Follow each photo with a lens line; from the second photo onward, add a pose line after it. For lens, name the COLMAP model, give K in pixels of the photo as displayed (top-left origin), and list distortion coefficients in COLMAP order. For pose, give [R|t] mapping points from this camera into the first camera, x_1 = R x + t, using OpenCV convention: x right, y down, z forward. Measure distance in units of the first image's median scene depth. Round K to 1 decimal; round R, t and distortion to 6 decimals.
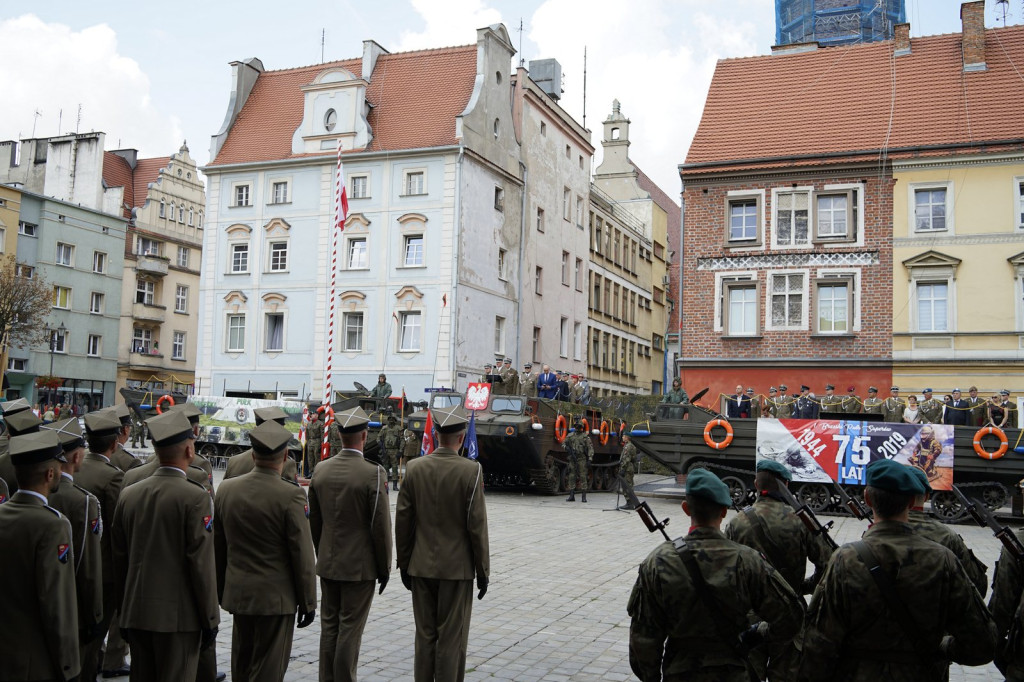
lens RADIAL K [[987.1, 0, 512.0], [0, 987.1, 341.0], [0, 0, 1]] dist [-0.103782, 0.098168]
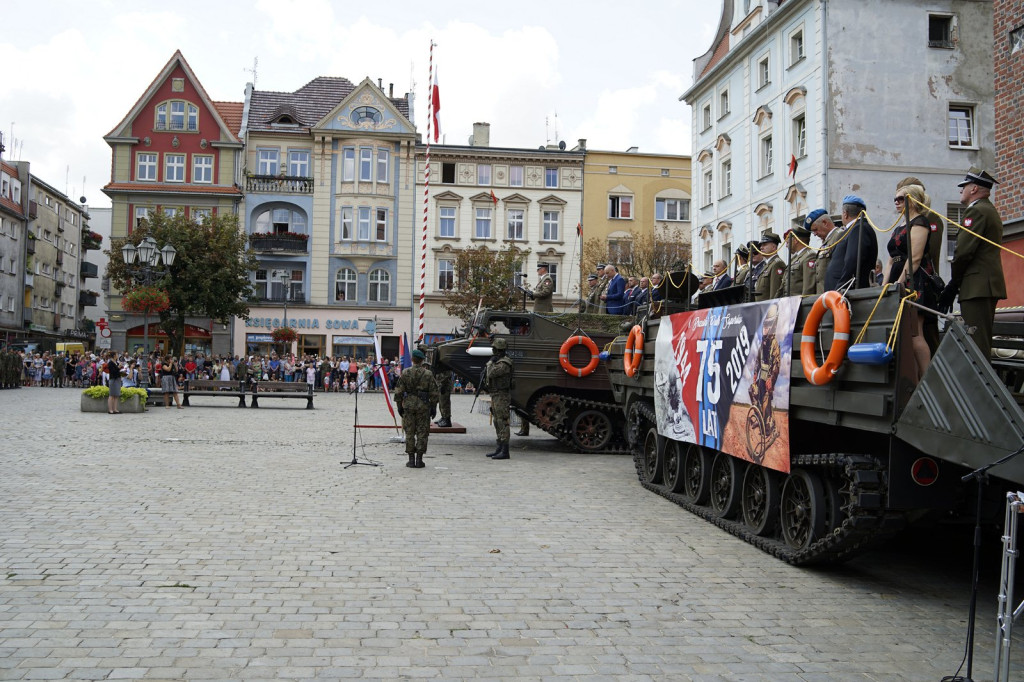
lens RADIAL K [[987.1, 0, 512.0], [0, 987.1, 341.0], [0, 0, 1]] dist [-0.103782, 0.098168]
pose [[0.495604, -0.052914, -0.866935, 0.515751], [0.073918, 0.997091, -0.018601, 0.073870], [0.865397, -0.054864, 0.498074, 0.520073]]
